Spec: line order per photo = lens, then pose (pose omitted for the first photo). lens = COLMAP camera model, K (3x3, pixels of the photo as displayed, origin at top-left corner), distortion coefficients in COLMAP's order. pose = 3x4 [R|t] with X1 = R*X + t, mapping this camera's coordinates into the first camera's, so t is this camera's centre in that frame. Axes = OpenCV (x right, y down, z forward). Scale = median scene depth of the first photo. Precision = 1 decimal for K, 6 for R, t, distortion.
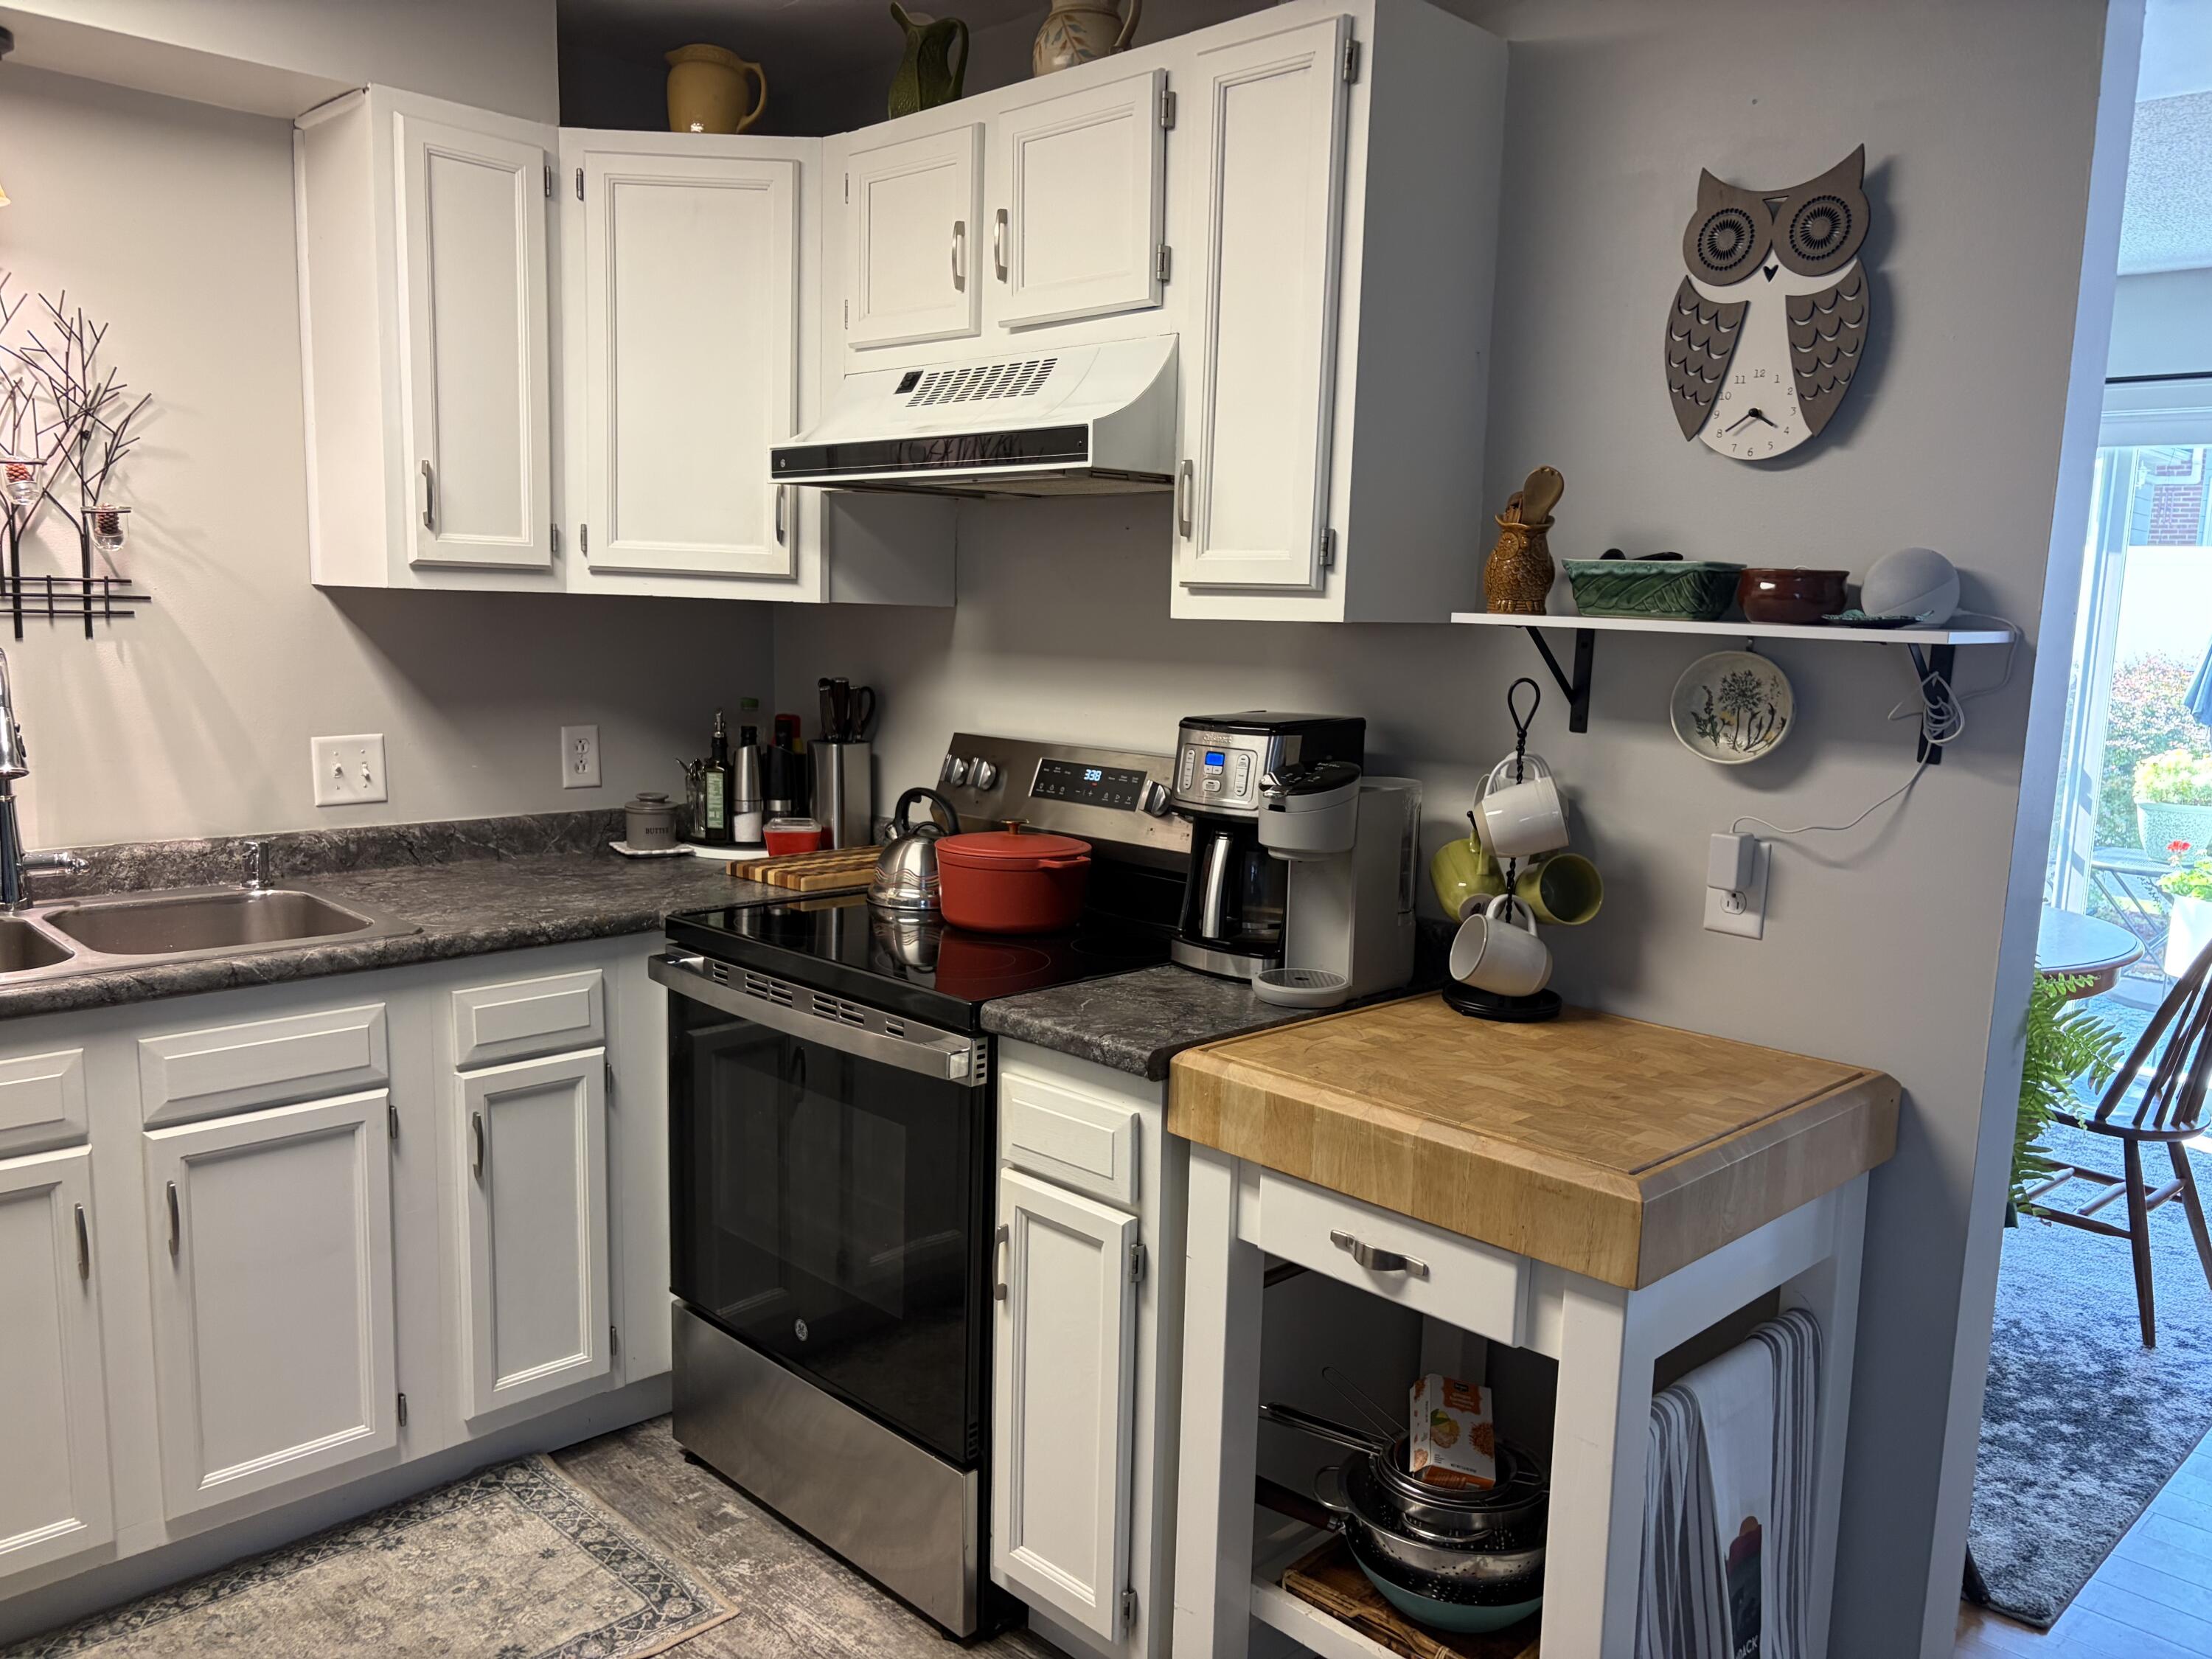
lens RADIAL K [[1667.2, 0, 1117.0], [0, 1667.2, 841.4], [0, 0, 1]] dist [0.038019, -0.042448]
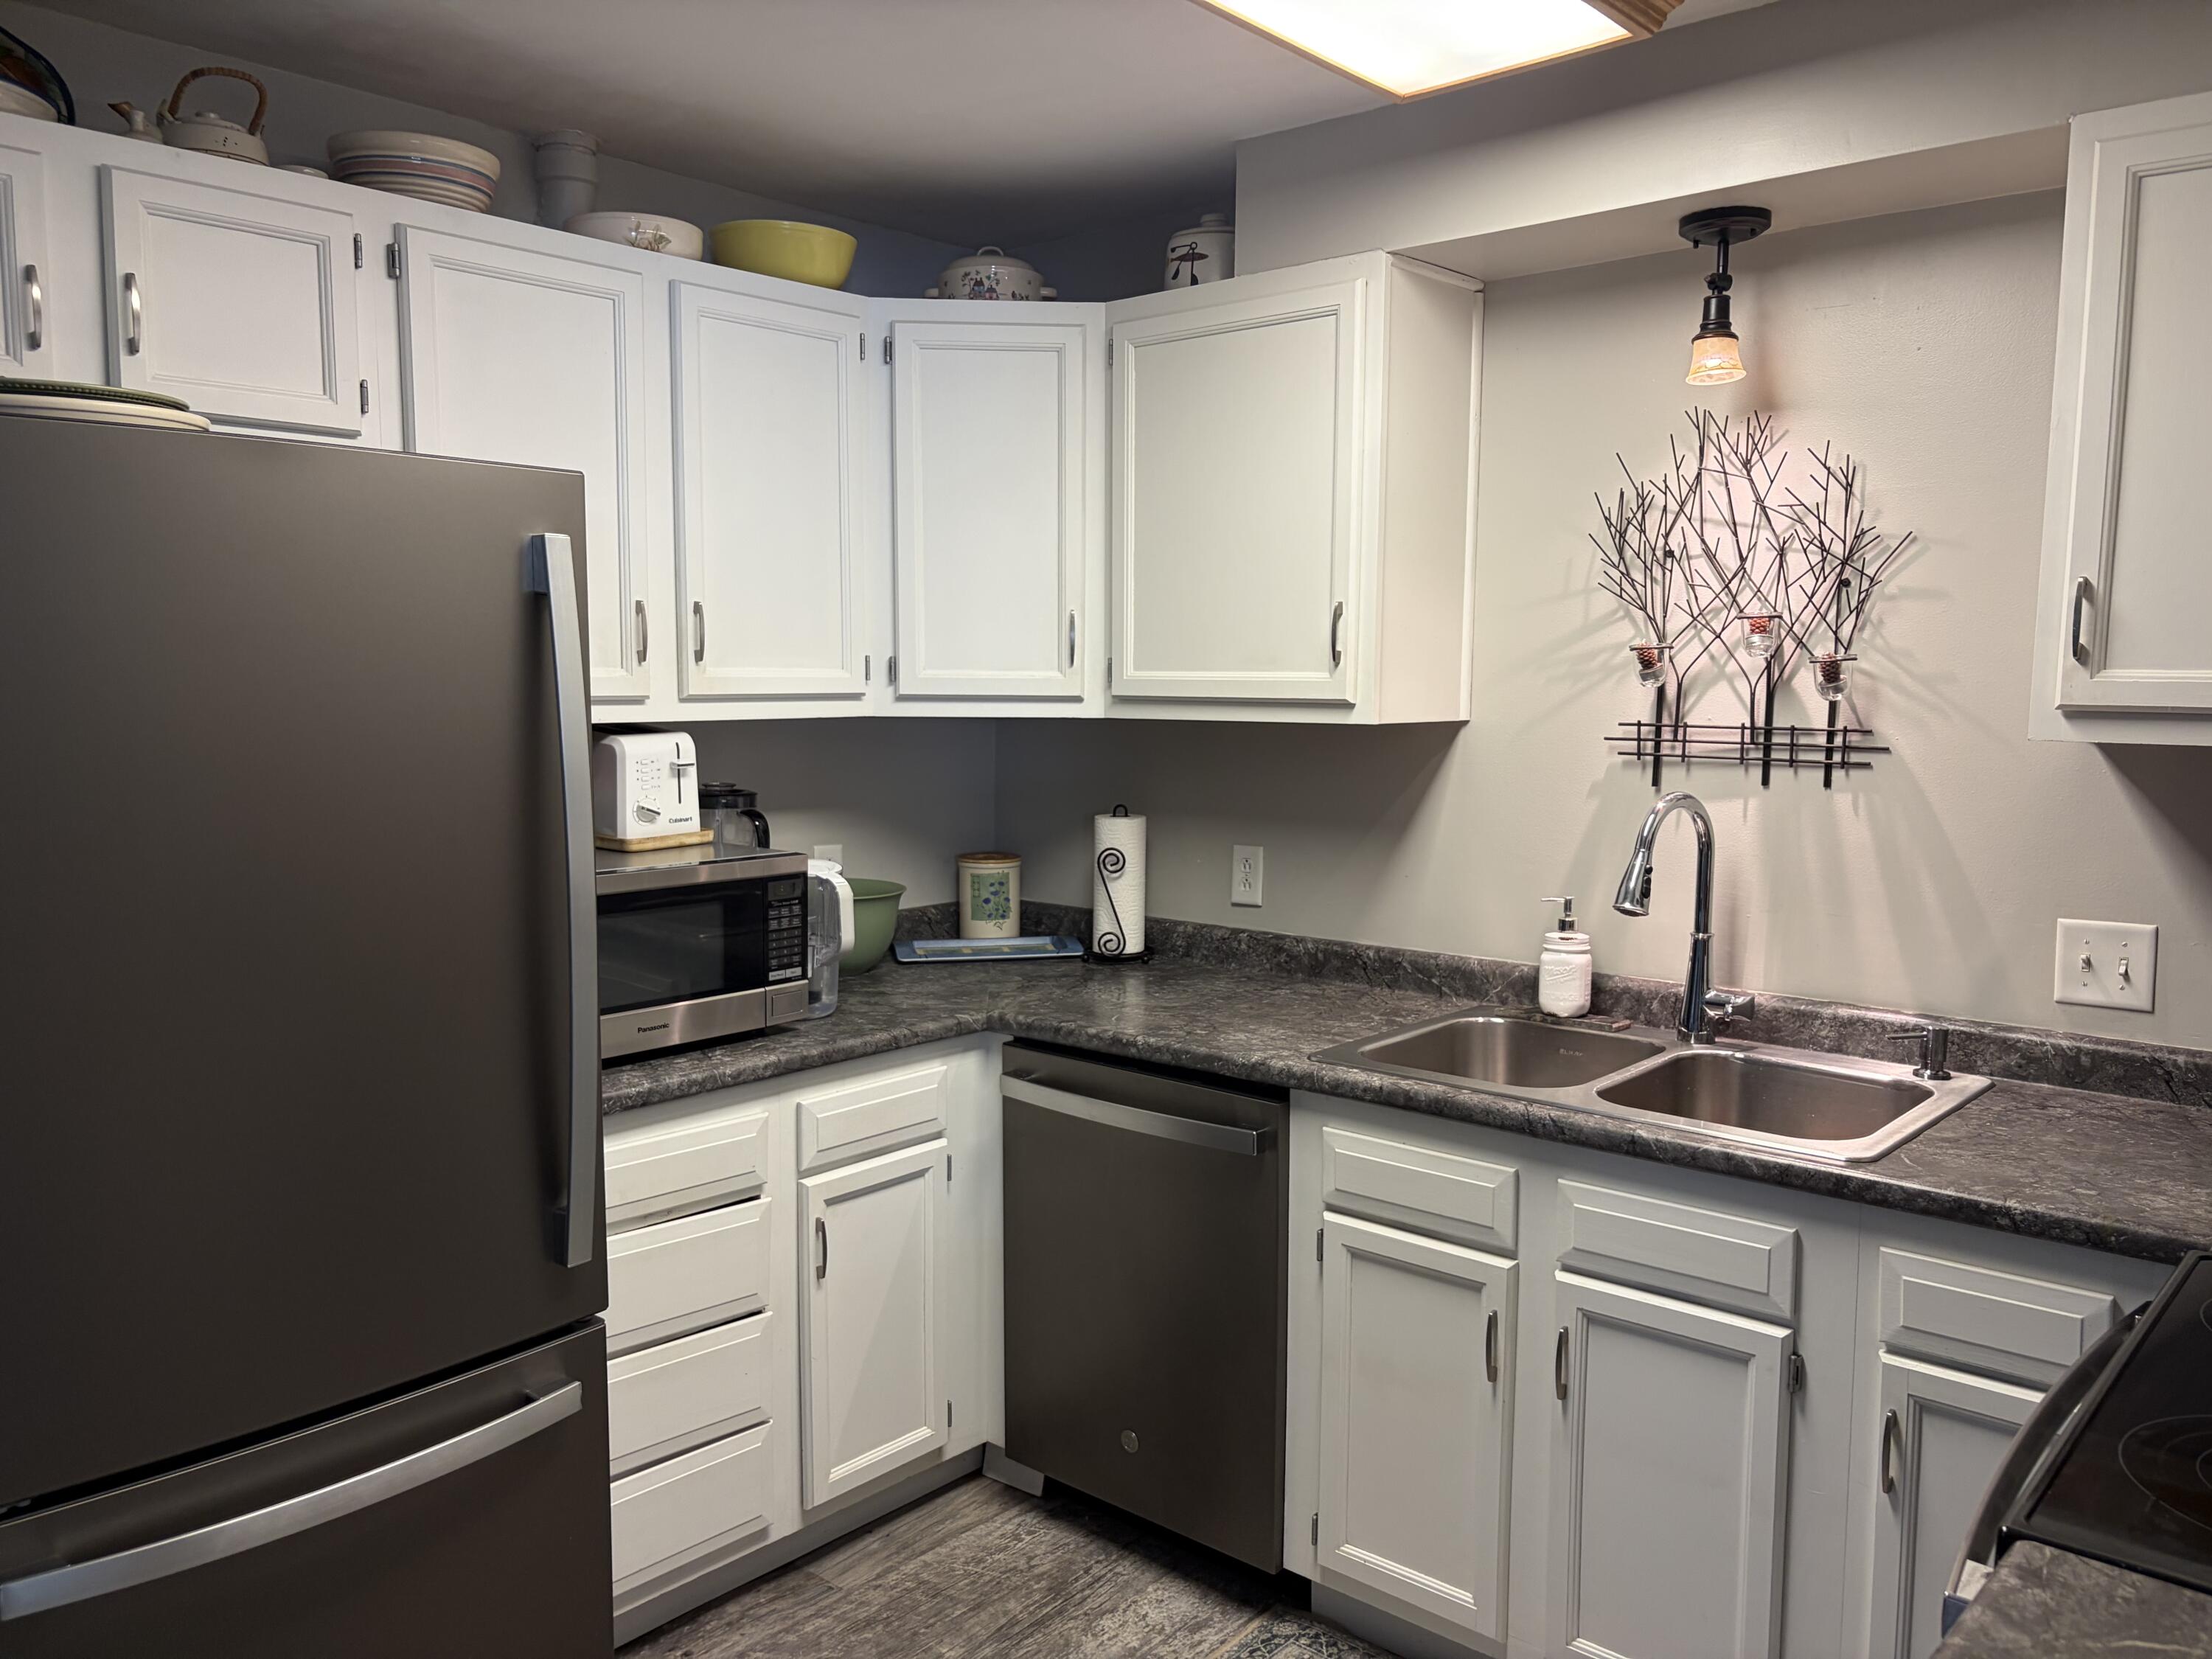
lens RADIAL K [[1667.2, 0, 1099.4], [0, 1667.2, 835.6], [0, 0, 1]] dist [0.038019, -0.042448]
pose [[0.064832, 0.068816, -0.995521, 0.353507], [-0.143699, 0.987865, 0.058928, -0.095346], [0.987495, 0.139235, 0.073934, 0.539826]]
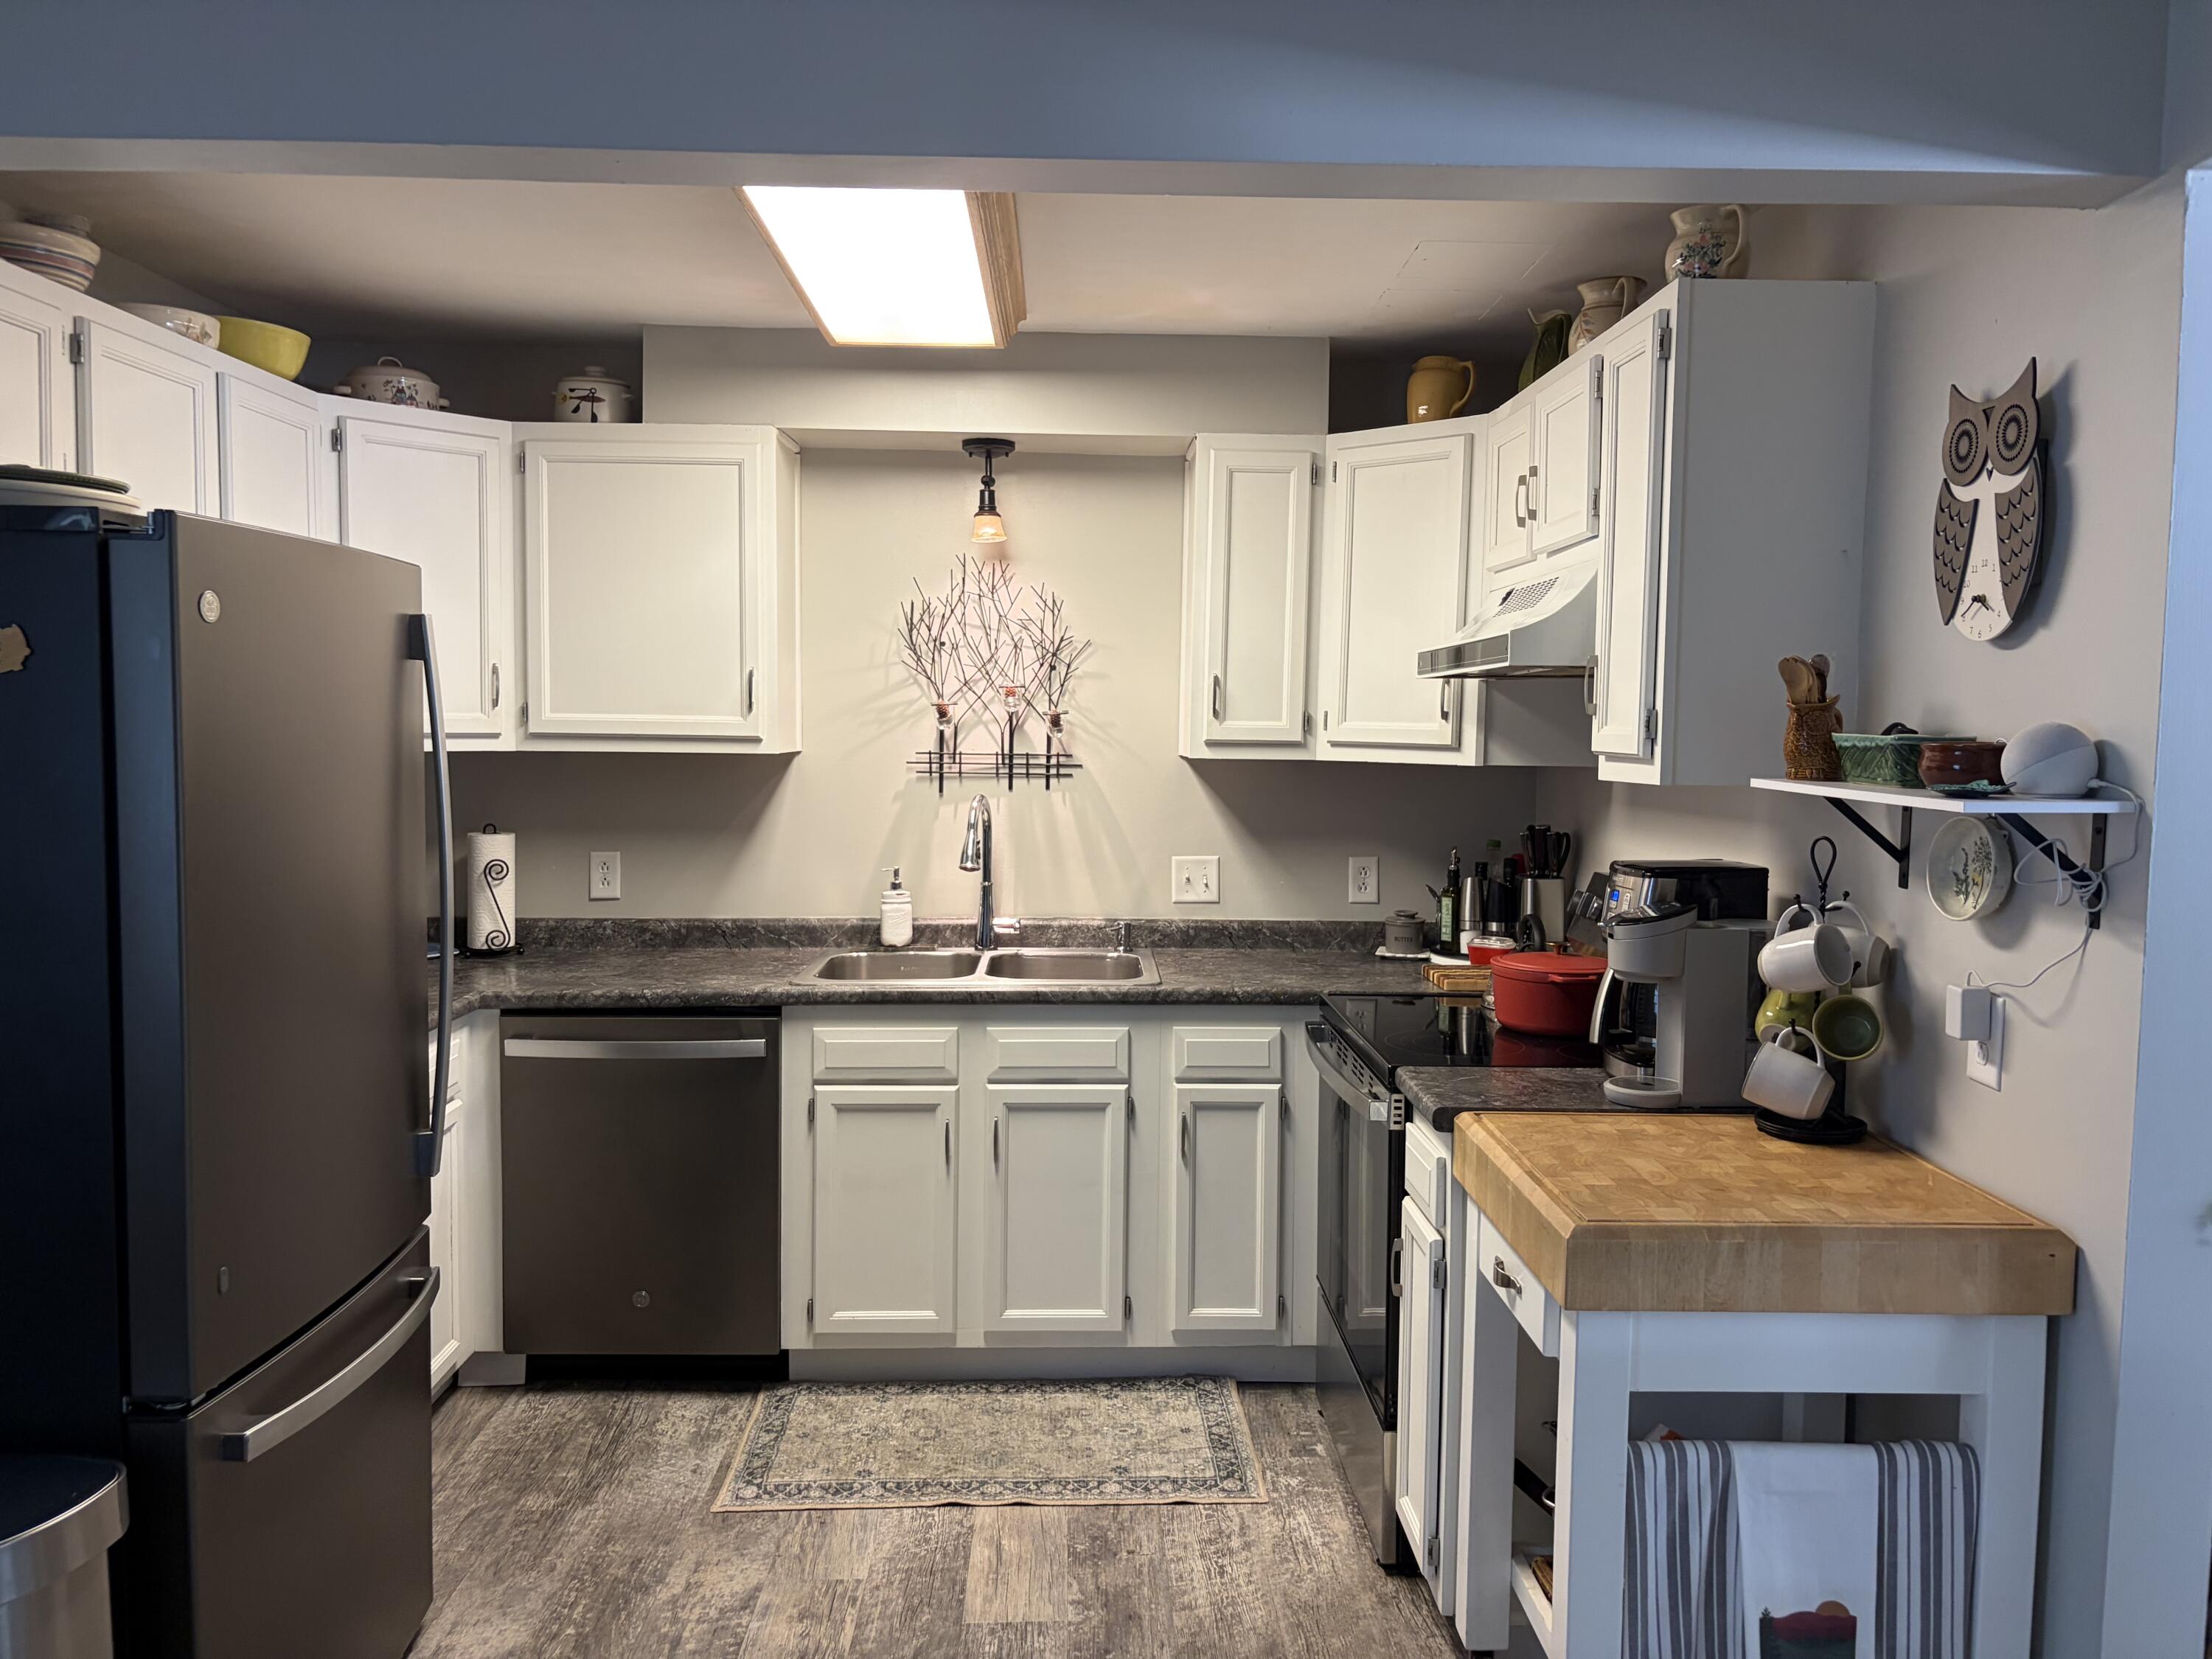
lens RADIAL K [[1667.2, 0, 1088.7], [0, 1667.2, 808.0], [0, 0, 1]] dist [0.038019, -0.042448]
pose [[0.717510, 0.015477, -0.696376, 0.568646], [-0.089093, 0.993581, -0.069715, 0.005549], [0.690827, 0.112063, 0.714283, -0.128303]]
